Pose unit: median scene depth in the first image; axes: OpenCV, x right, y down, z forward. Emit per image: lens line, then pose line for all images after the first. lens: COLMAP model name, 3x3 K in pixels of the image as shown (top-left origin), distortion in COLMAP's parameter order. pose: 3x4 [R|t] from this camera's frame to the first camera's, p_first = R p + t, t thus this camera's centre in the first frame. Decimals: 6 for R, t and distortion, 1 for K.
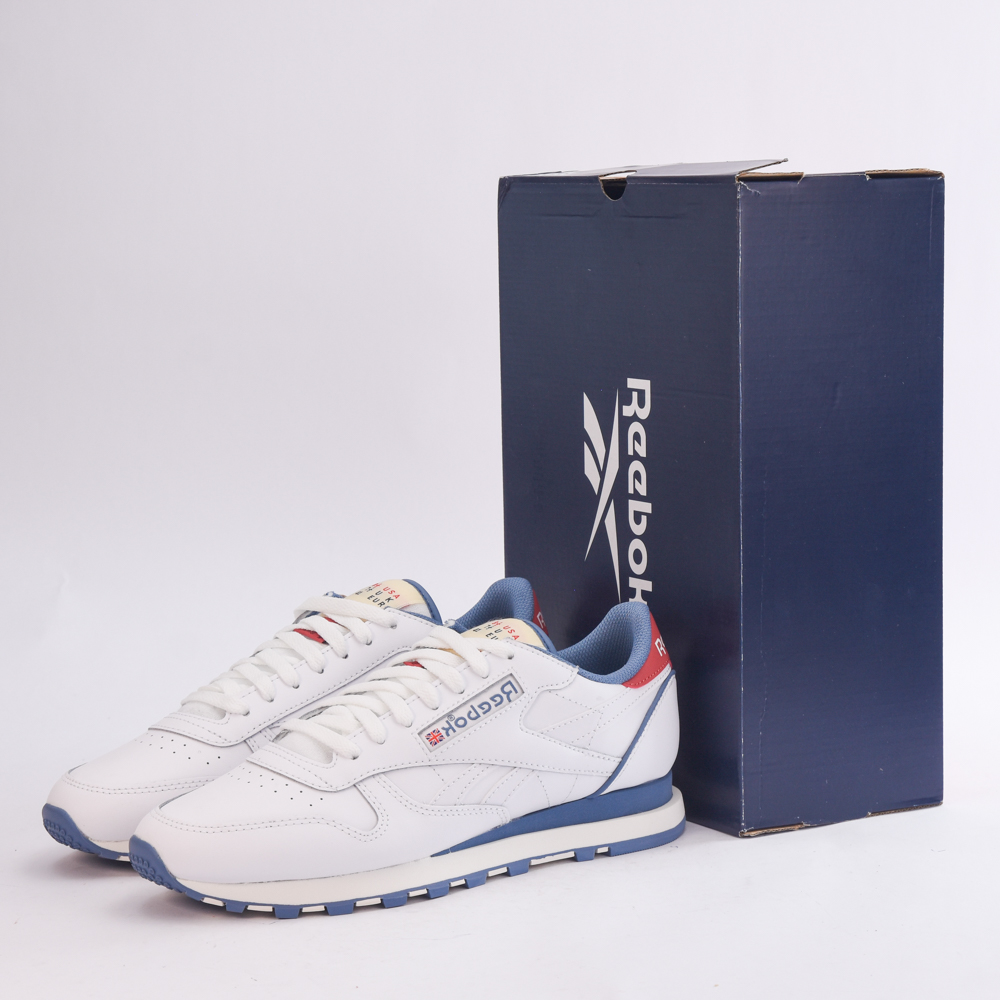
lens RADIAL K [[2433.5, 0, 500.0], [0, 2433.5, 500.0], [0, 0, 1]] dist [0.016081, -8.264857]
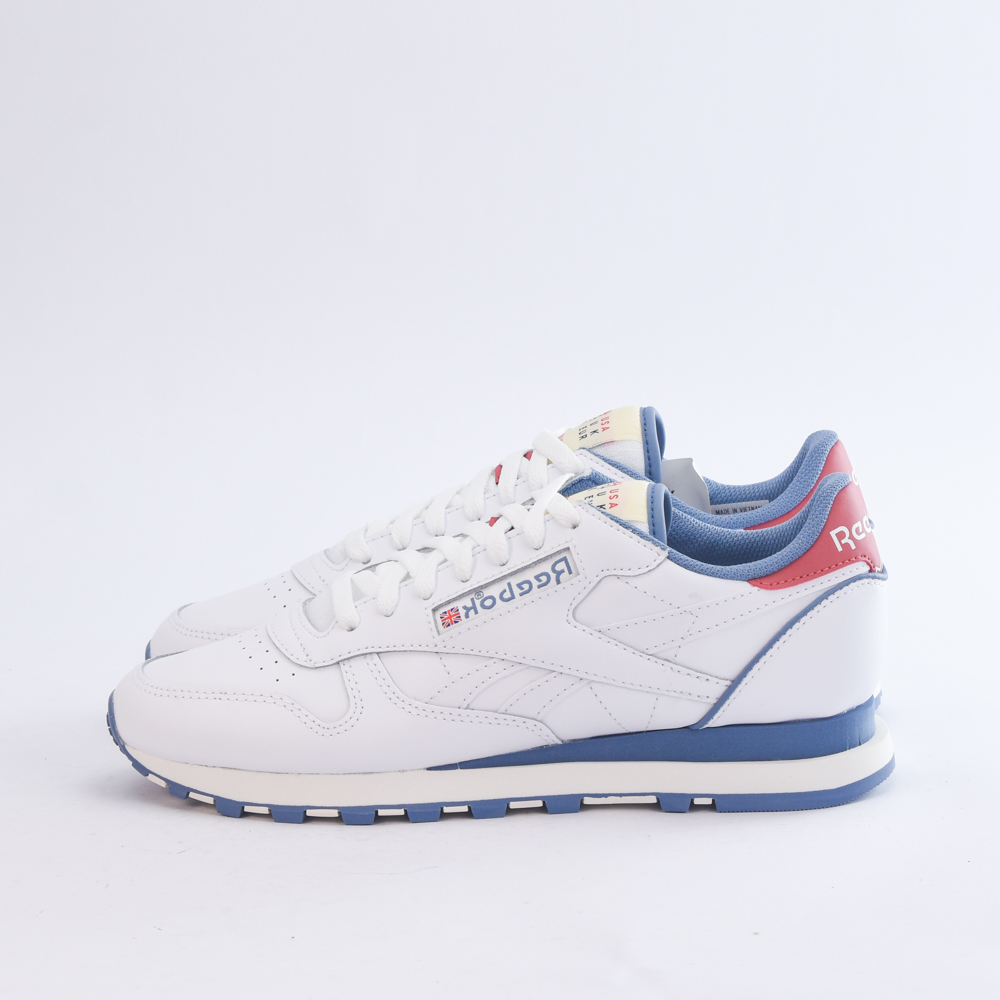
lens RADIAL K [[2433.5, 0, 500.0], [0, 2433.5, 500.0], [0, 0, 1]] dist [0.016081, -8.264857]
pose [[0.814190, 0.098256, -0.572224, 0.420388], [-0.064853, 0.994799, 0.078539, -0.001121], [0.576965, -0.026835, 0.816328, 0.375706]]
